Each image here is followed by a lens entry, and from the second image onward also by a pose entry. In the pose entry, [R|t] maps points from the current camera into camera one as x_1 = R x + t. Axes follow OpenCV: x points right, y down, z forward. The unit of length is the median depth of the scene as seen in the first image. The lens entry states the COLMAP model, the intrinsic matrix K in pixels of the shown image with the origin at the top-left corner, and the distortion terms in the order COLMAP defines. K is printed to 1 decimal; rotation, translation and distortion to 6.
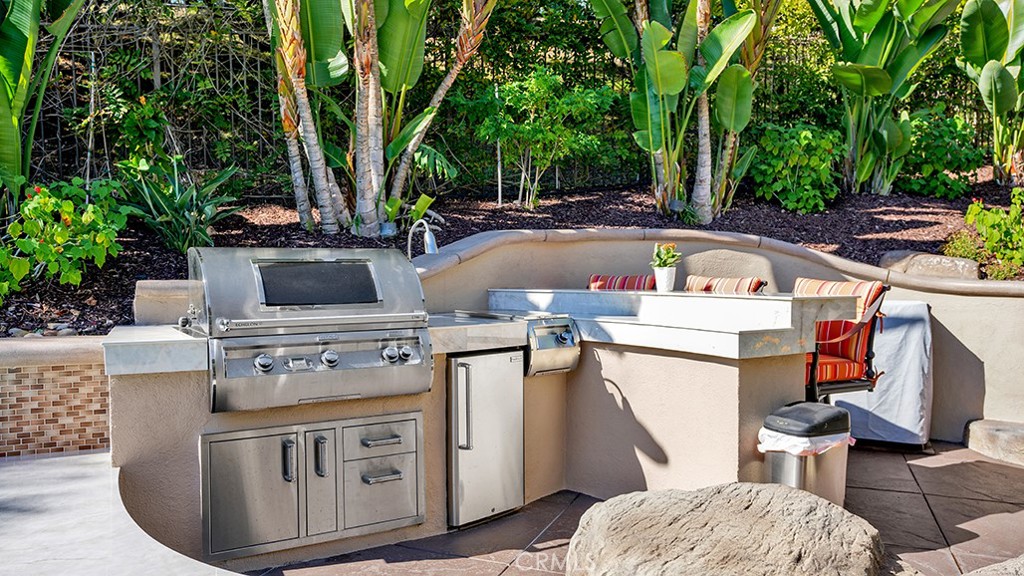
lens RADIAL K [[757.3, 0, 512.0], [0, 757.3, 288.0], [0, 0, 1]] dist [-0.000990, -0.000944]
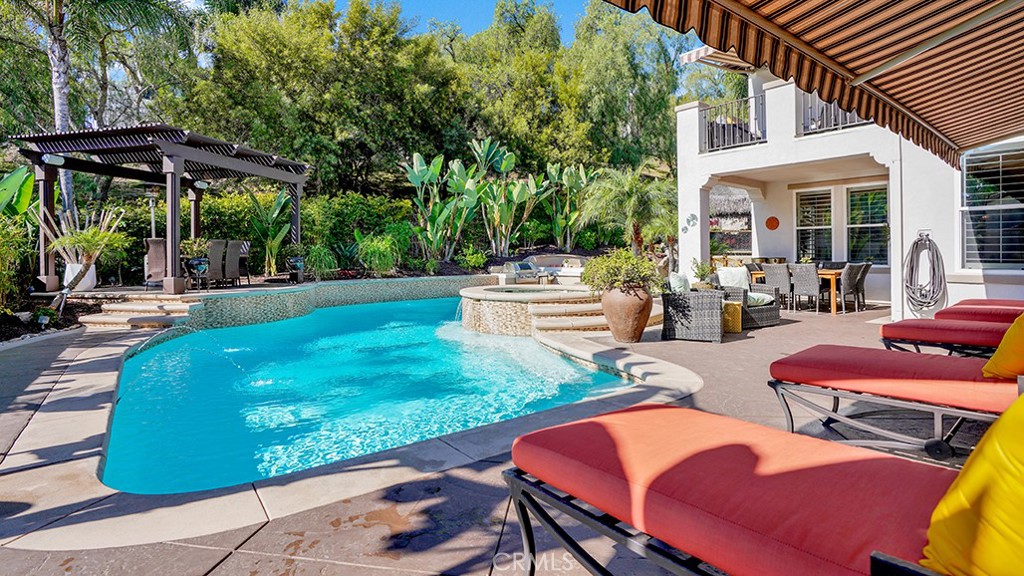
lens RADIAL K [[488.8, 0, 512.0], [0, 488.8, 288.0], [0, 0, 1]] dist [-0.077988, 0.036672]
pose [[0.983820, -0.023922, 0.177554, -0.679985], [0.016558, 0.998945, 0.042842, -0.002234], [-0.178391, -0.039209, 0.983178, -2.068921]]
